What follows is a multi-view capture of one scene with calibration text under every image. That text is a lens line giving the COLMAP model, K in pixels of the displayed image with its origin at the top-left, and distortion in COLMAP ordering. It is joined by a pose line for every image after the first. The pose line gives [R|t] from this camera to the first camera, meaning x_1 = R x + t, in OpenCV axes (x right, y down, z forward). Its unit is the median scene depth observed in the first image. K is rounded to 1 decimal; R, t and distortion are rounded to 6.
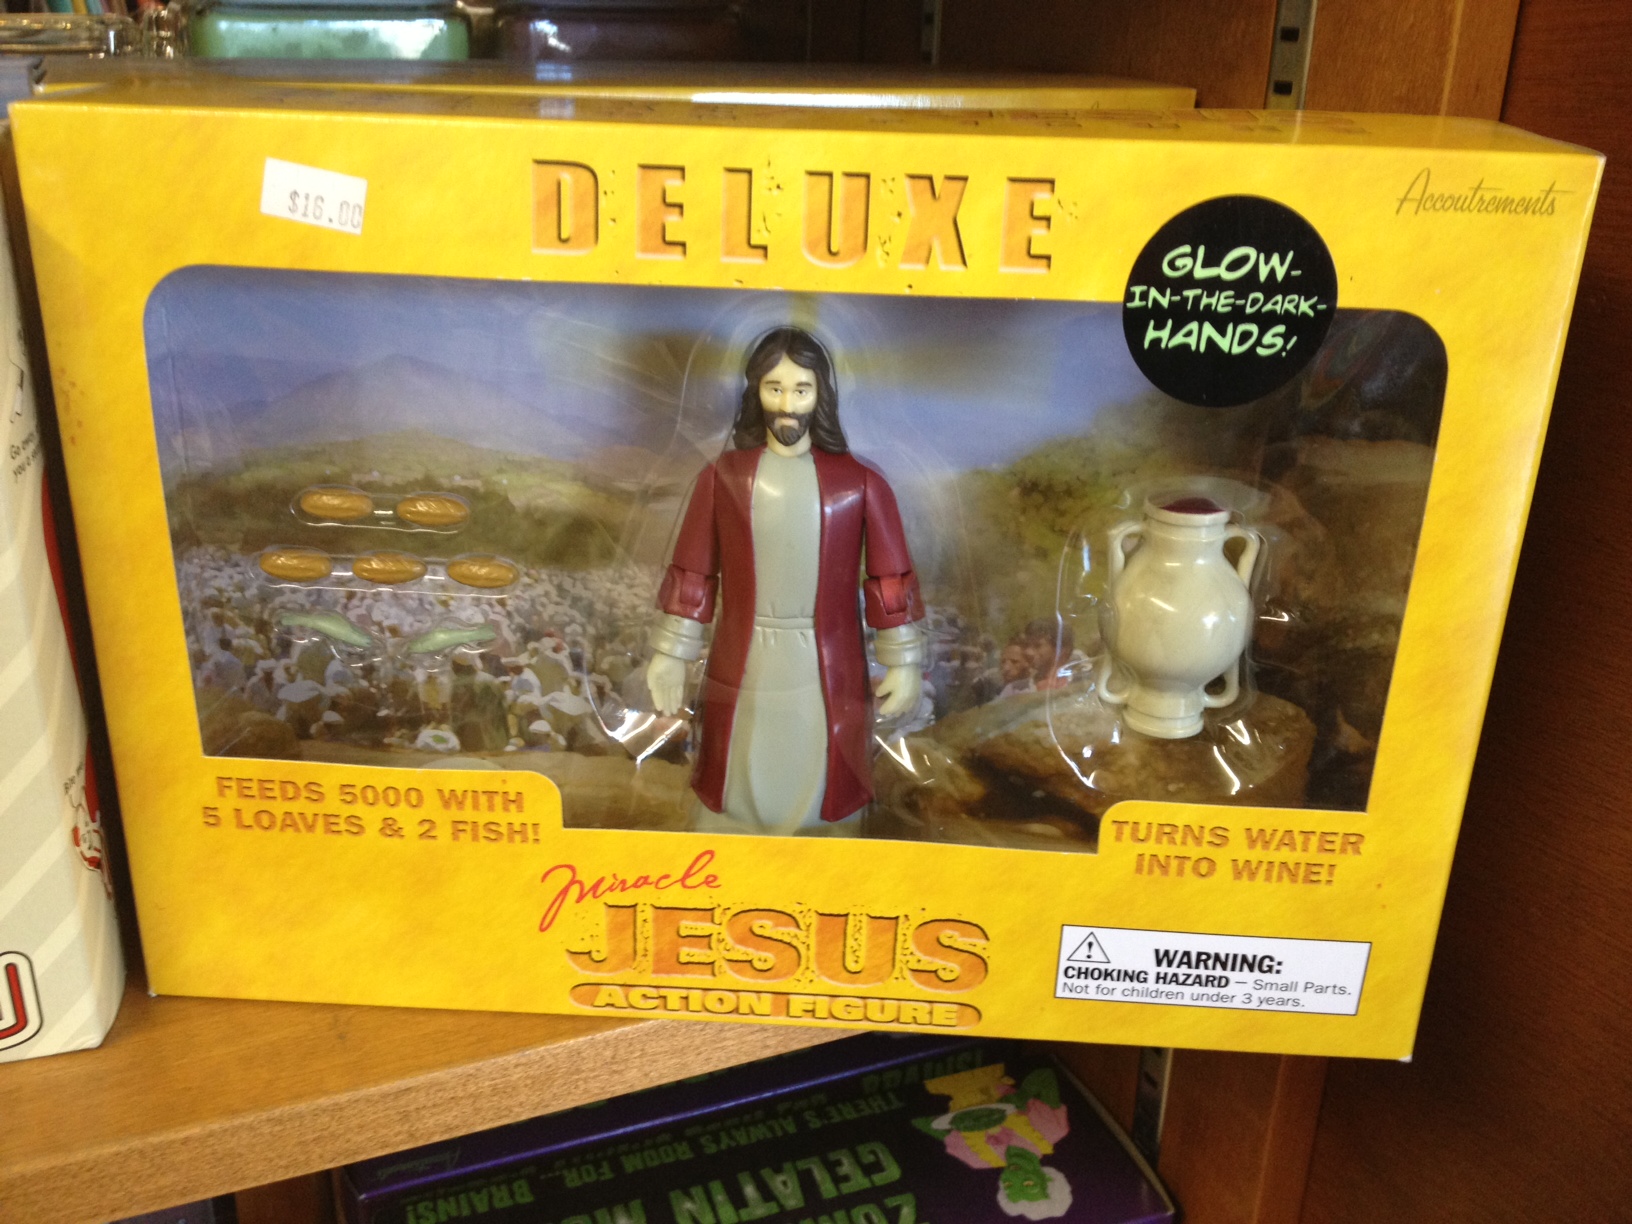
lens RADIAL K [[1655.6, 0, 820.2], [0, 1655.6, 612.3], [0, 0, 1]] dist [0.043407, 0.000000]
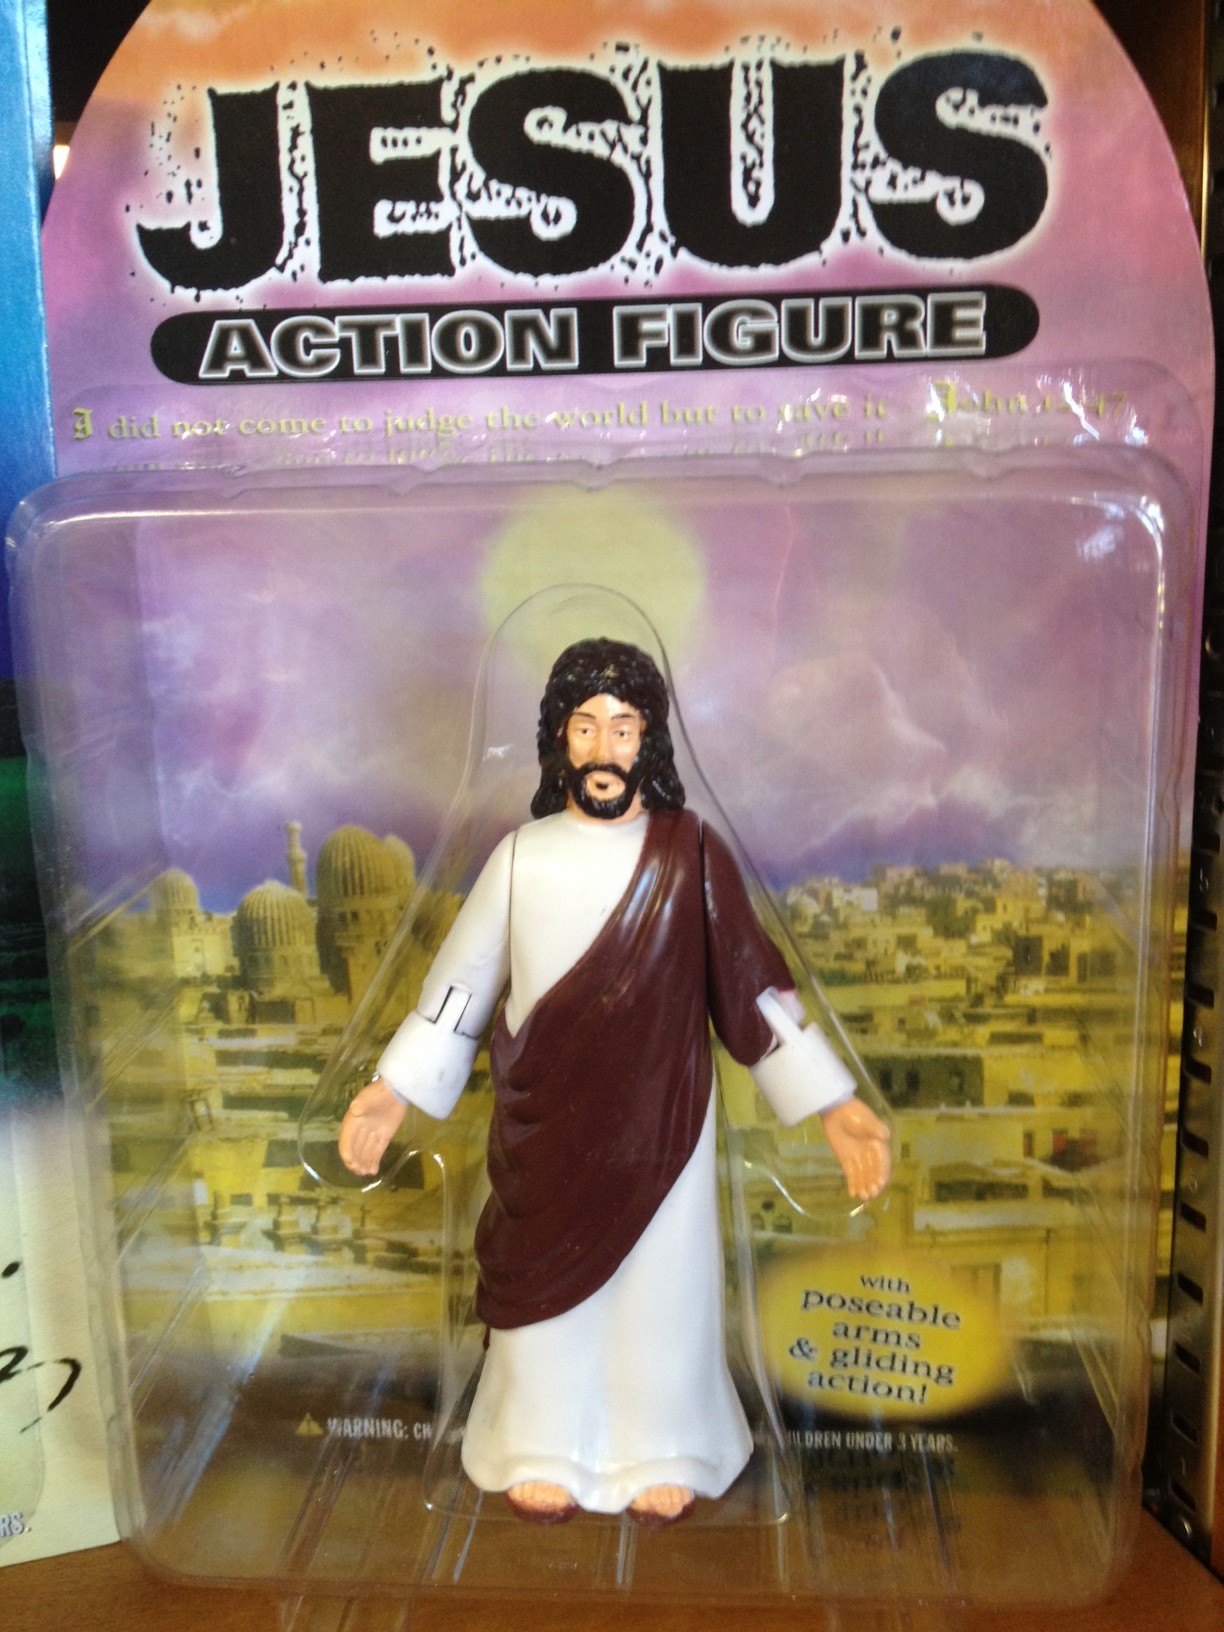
lens RADIAL K [[1655.6, 0, 606.7], [0, 1655.6, 816.4], [0, 0, 1]] dist [0.043407, 0.000000]
pose [[0.997879, -0.059505, -0.026380, -0.016970], [0.053436, 0.980332, -0.189985, 0.464407], [0.037166, 0.188173, 0.981432, 0.580389]]
